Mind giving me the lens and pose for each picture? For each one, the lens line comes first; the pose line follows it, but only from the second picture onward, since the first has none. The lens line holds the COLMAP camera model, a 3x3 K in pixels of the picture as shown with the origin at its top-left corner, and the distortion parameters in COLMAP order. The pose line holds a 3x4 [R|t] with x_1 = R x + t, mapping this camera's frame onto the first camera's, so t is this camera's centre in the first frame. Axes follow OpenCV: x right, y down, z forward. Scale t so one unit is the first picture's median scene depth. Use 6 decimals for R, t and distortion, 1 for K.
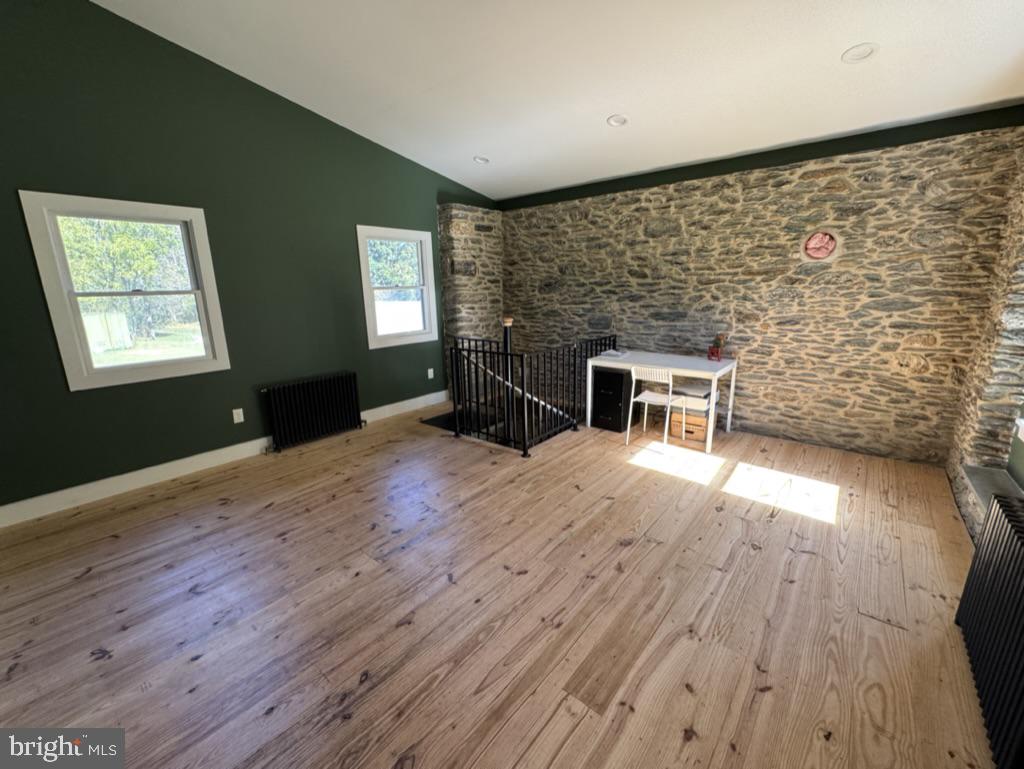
lens RADIAL K [[406.2, 0, 512.1], [0, 406.2, 381.9], [0, 0, 1]] dist [-0.005133, 0.001793]
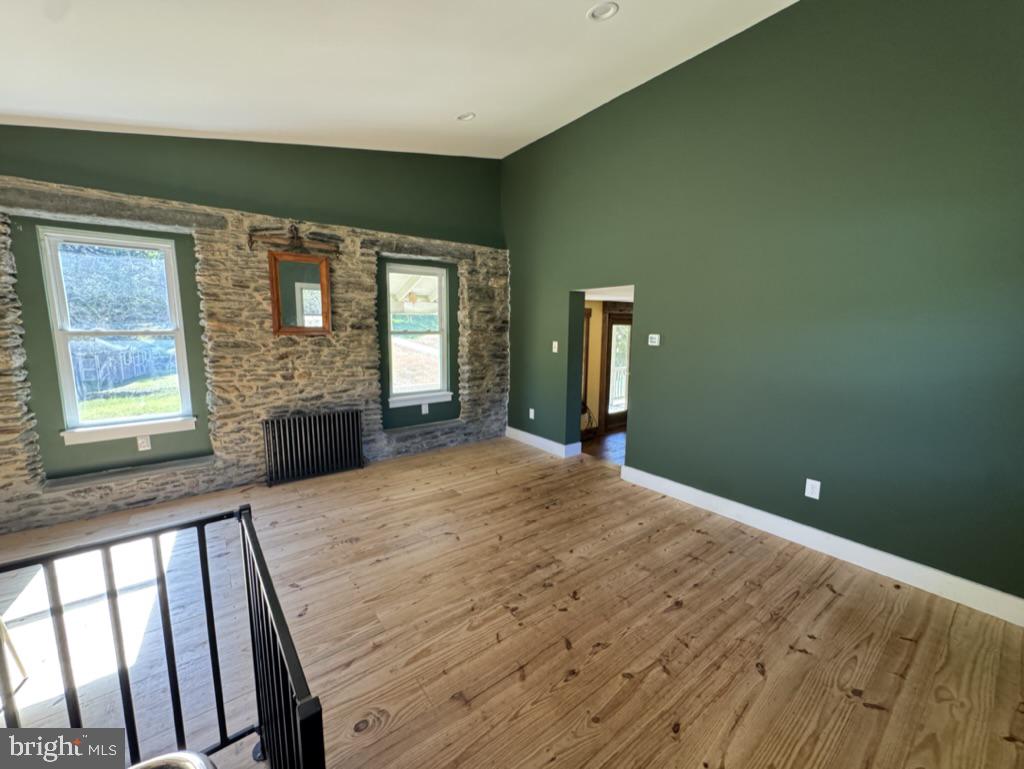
lens RADIAL K [[406.2, 0, 511.1], [0, 406.2, 382.9], [0, 0, 1]] dist [-0.005133, 0.001793]
pose [[-0.972545, -0.022661, 0.231608, -0.517027], [0.062920, 0.932575, 0.355450, -0.507113], [-0.224047, 0.360264, -0.905545, 2.150289]]
